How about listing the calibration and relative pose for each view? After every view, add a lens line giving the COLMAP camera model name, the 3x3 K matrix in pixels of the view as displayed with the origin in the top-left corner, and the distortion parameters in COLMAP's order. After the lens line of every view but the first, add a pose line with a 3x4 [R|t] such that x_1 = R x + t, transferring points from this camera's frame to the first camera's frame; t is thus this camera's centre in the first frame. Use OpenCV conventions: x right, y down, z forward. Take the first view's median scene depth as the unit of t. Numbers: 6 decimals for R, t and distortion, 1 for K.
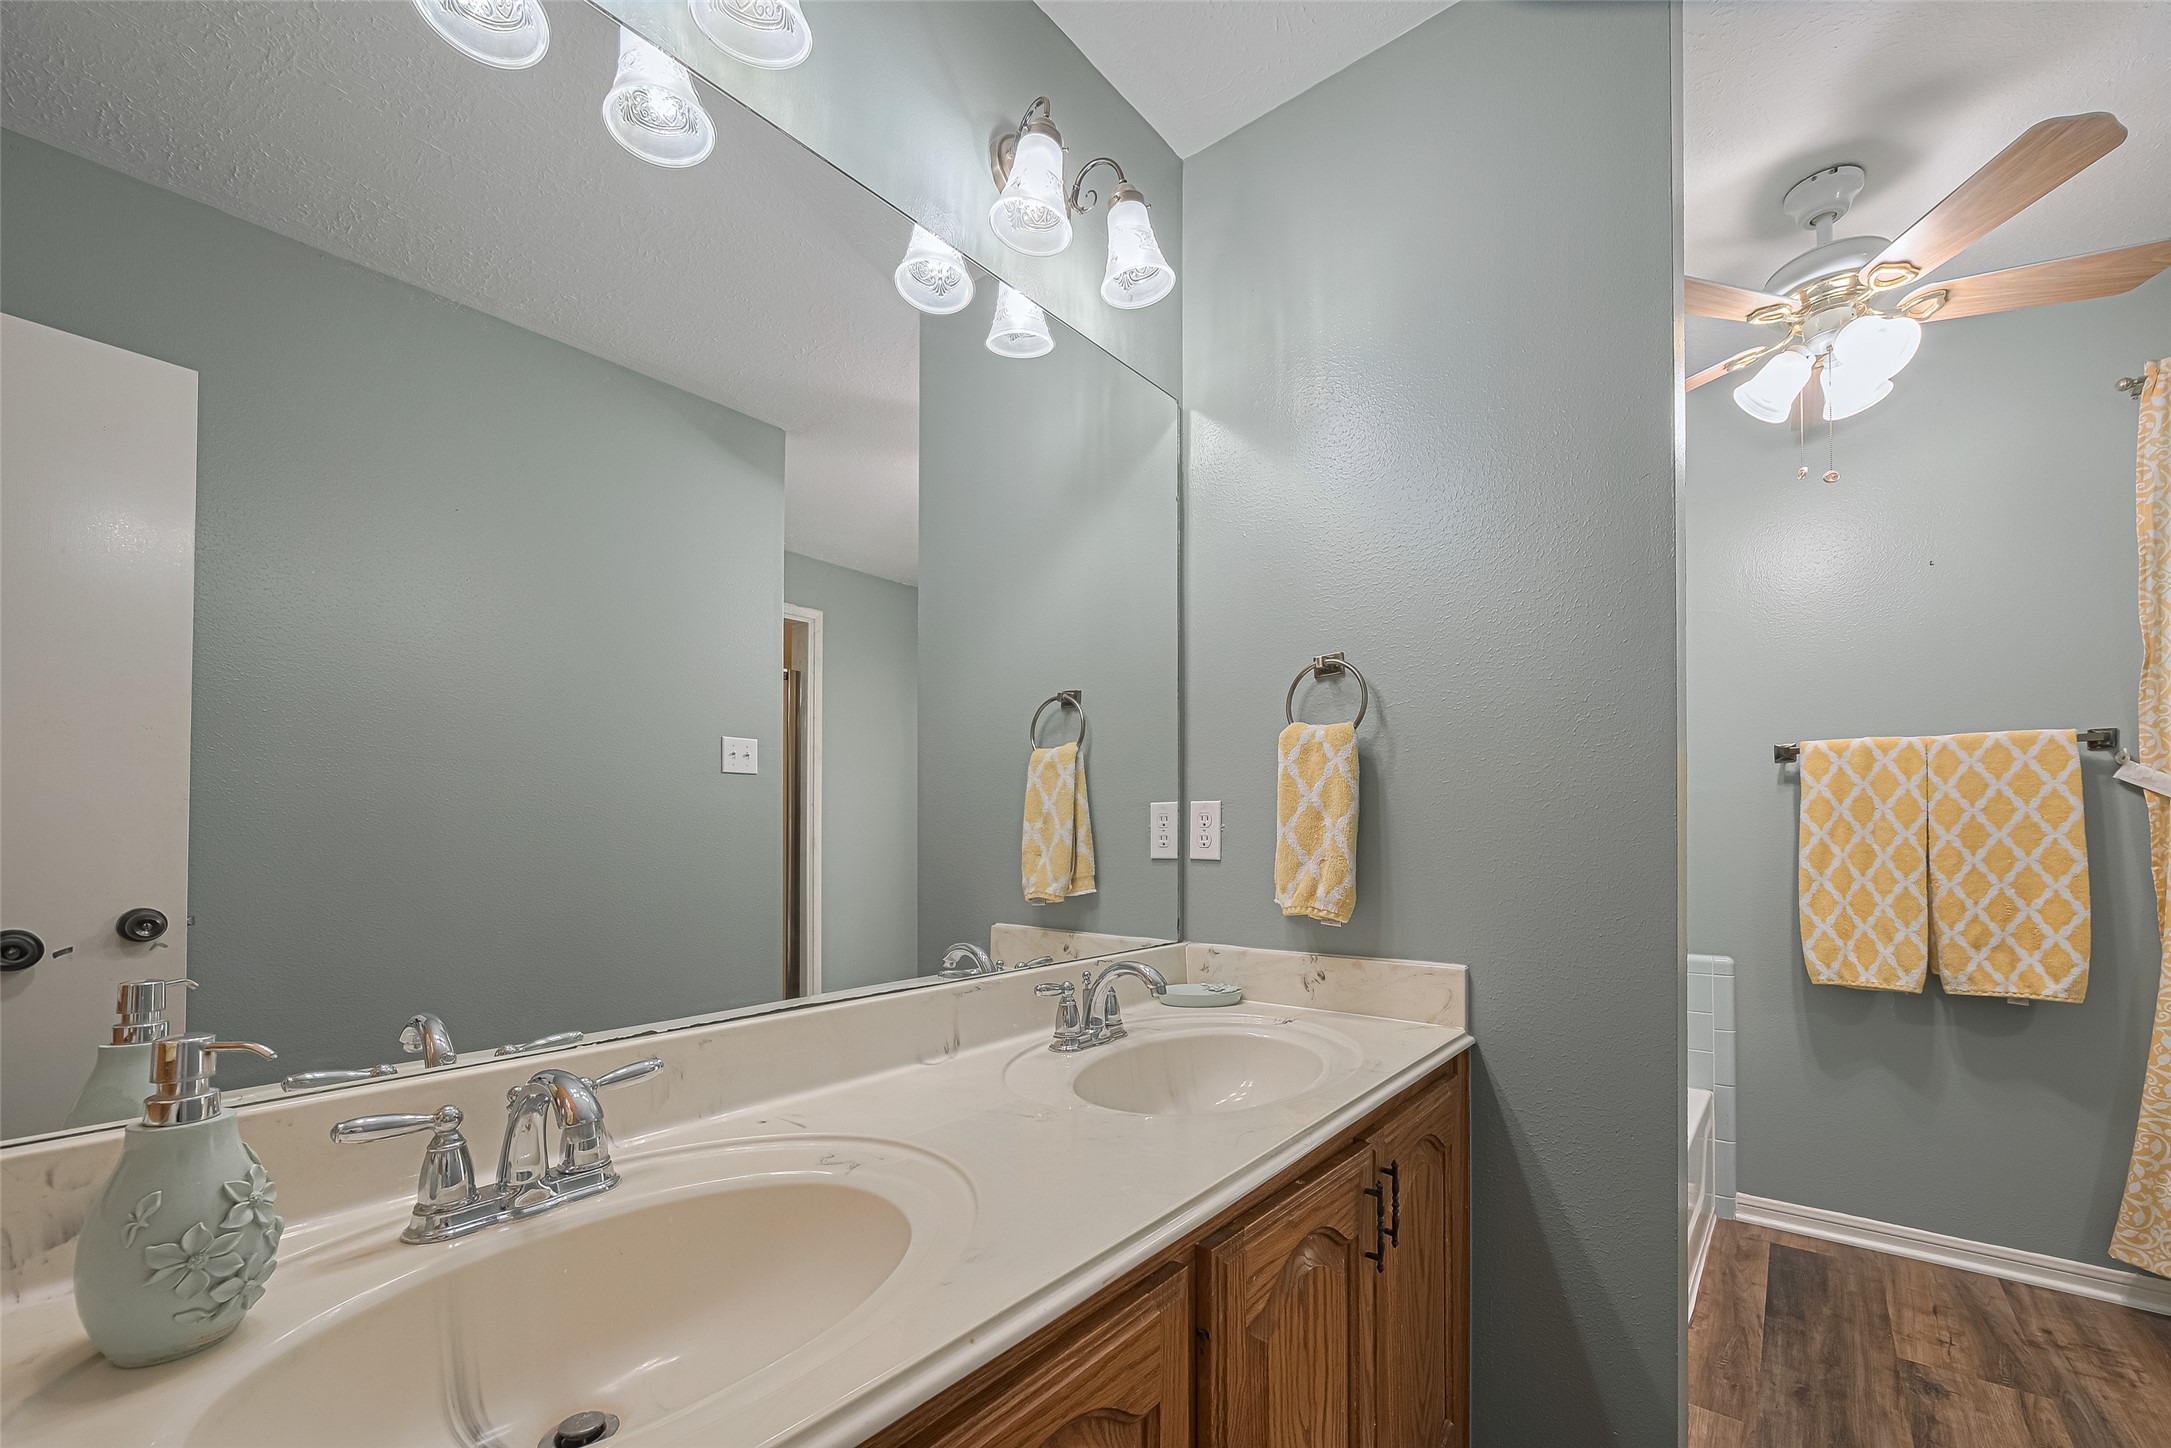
lens RADIAL K [[873.0, 0, 1126.7], [0, 873.0, 830.0], [0, 0, 1]] dist [-0.003856, -0.000534]
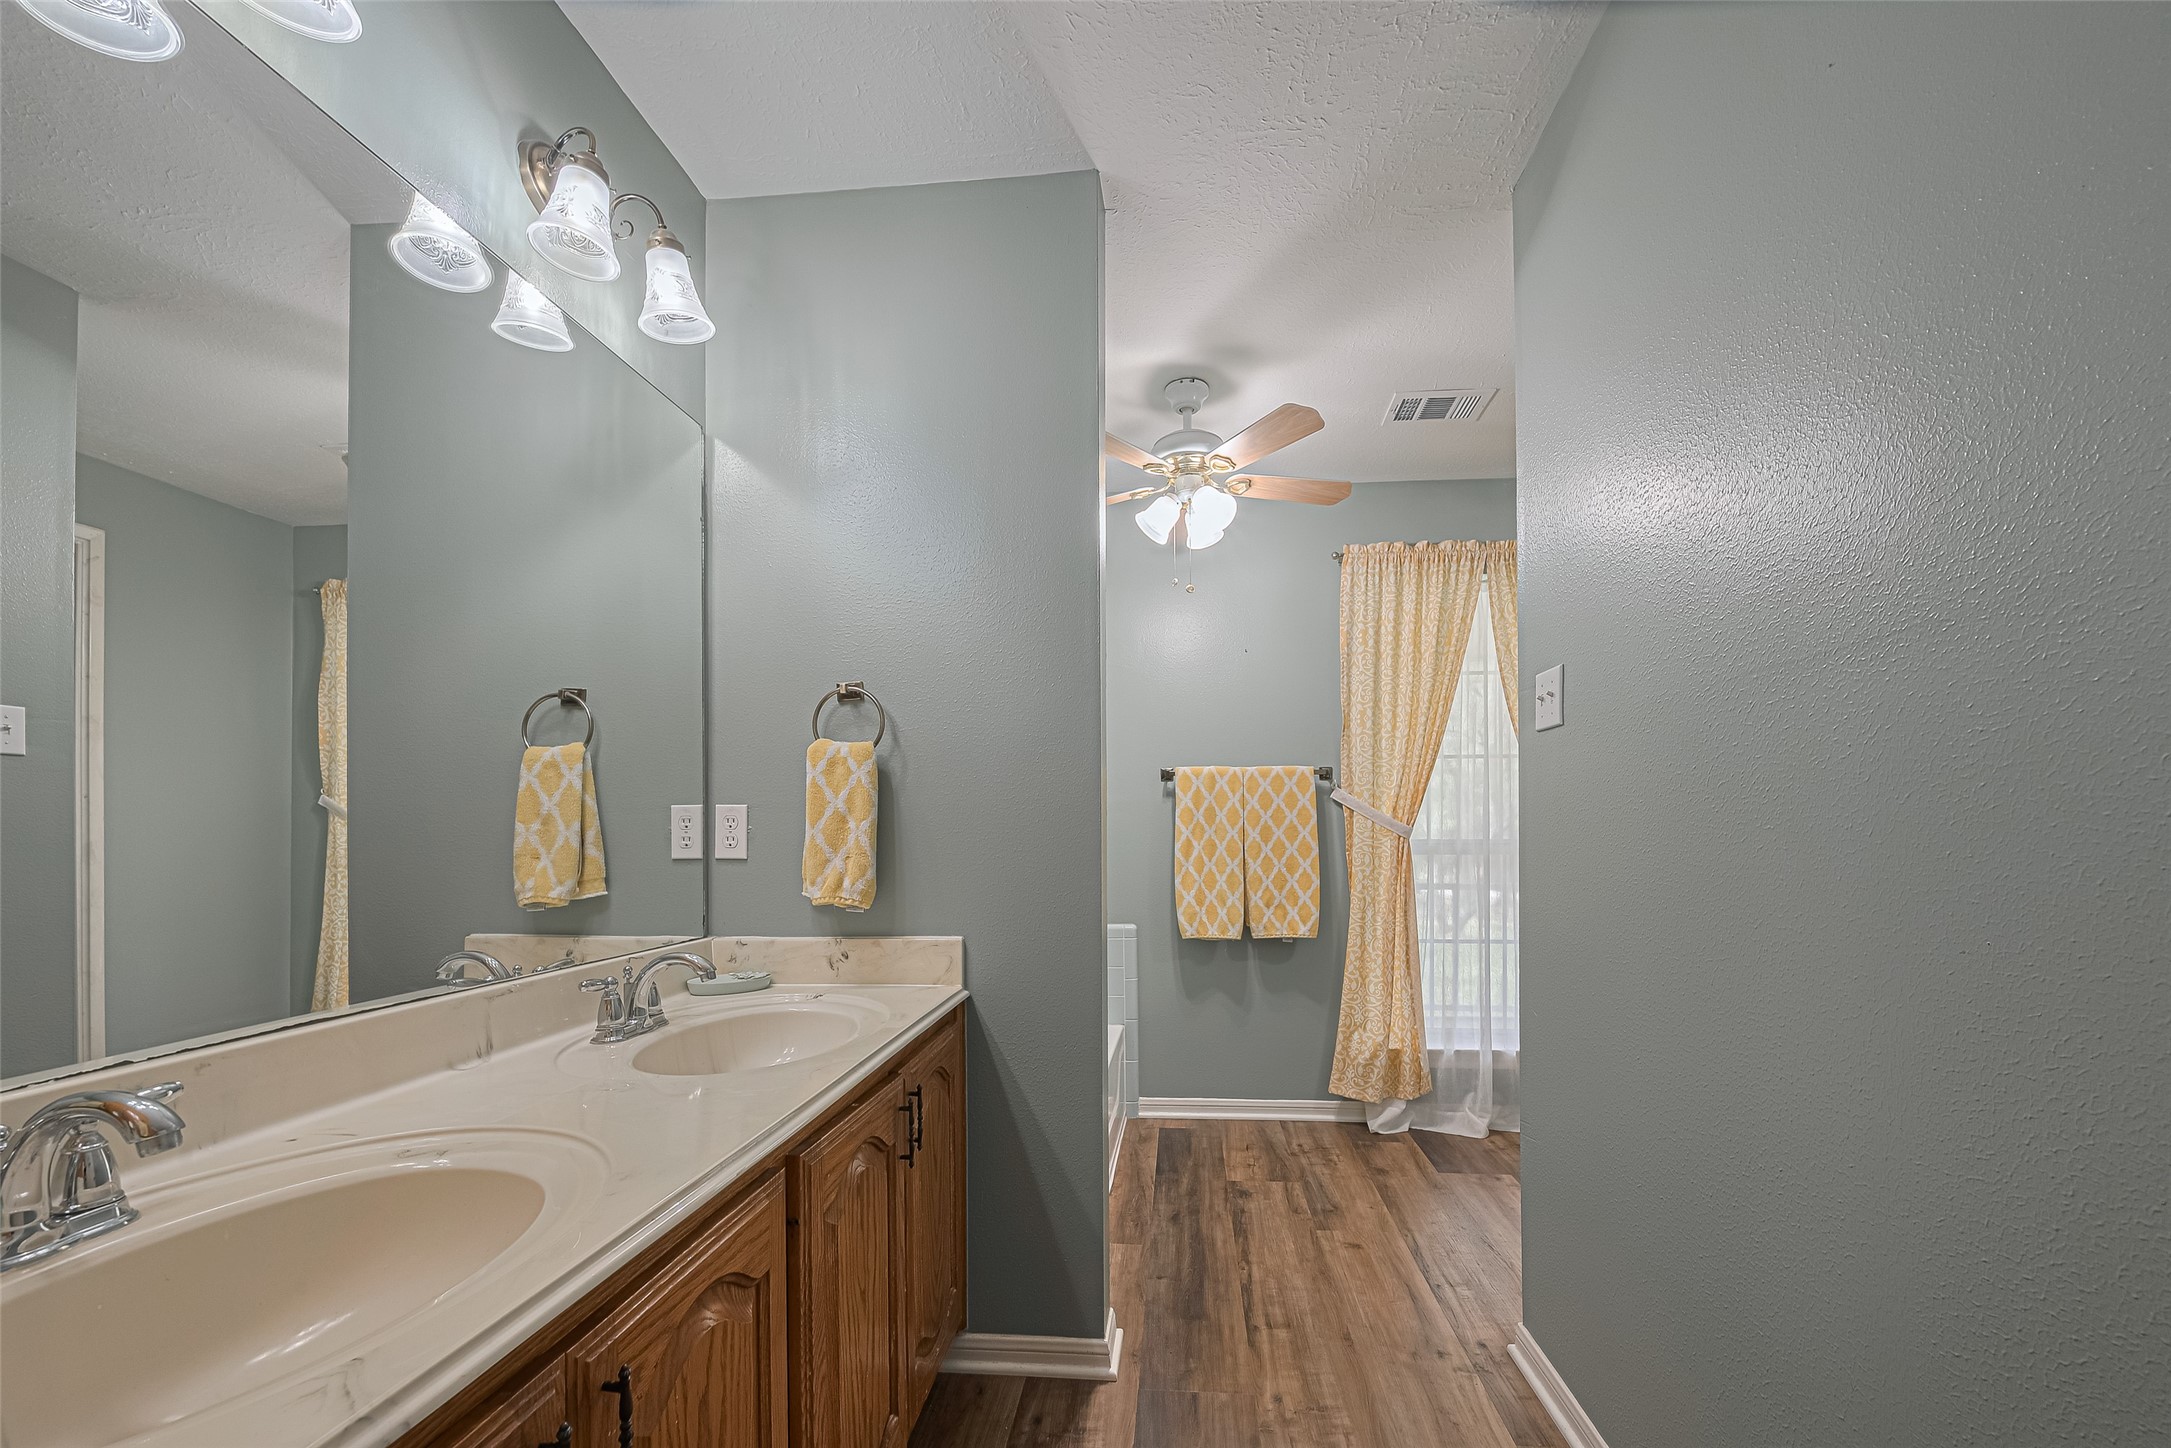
lens RADIAL K [[873.0, 0, 1126.7], [0, 873.0, 830.0], [0, 0, 1]] dist [-0.003856, -0.000534]
pose [[0.829281, -0.002012, 0.558828, -0.104879], [0.001740, 0.999998, 0.001018, -0.002134], [-0.558829, 0.000128, 0.829283, -0.164593]]
